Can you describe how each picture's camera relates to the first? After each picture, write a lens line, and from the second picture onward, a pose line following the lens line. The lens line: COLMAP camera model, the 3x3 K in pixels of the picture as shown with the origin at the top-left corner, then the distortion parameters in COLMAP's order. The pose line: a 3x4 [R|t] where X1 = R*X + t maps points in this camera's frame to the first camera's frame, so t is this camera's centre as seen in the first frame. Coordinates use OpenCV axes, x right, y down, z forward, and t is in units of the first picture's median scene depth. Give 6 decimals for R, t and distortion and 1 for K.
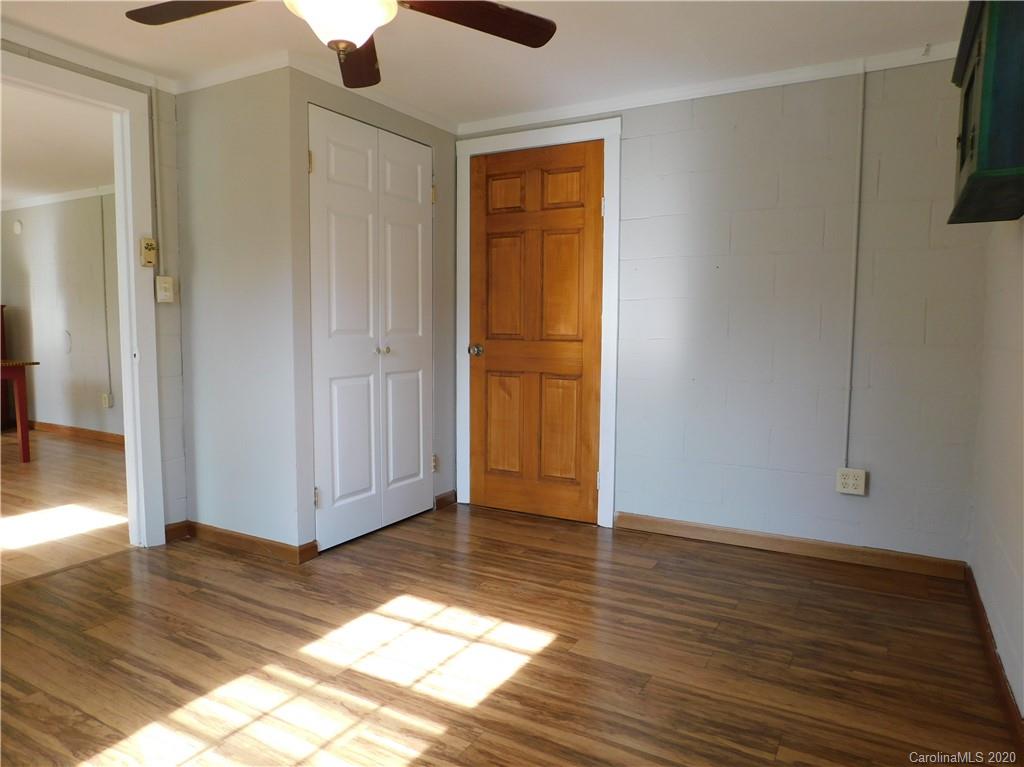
lens RADIAL K [[686.6, 0, 510.1], [0, 686.6, 390.4], [0, 0, 1]] dist [-0.069450, 0.067908]
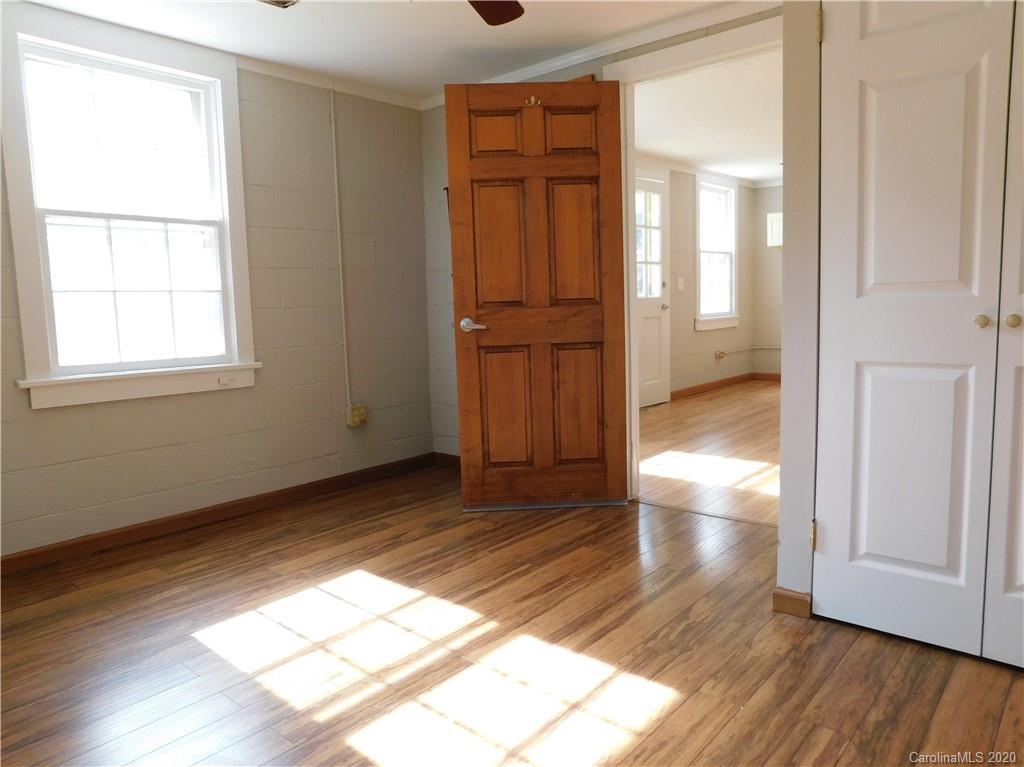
lens RADIAL K [[686.6, 0, 510.1], [0, 686.6, 390.4], [0, 0, 1]] dist [-0.069450, 0.067908]
pose [[-0.208162, 0.123408, -0.970278, 0.561355], [-0.055805, 0.988894, 0.137748, -0.082763], [0.976501, 0.082820, -0.198963, 1.111296]]
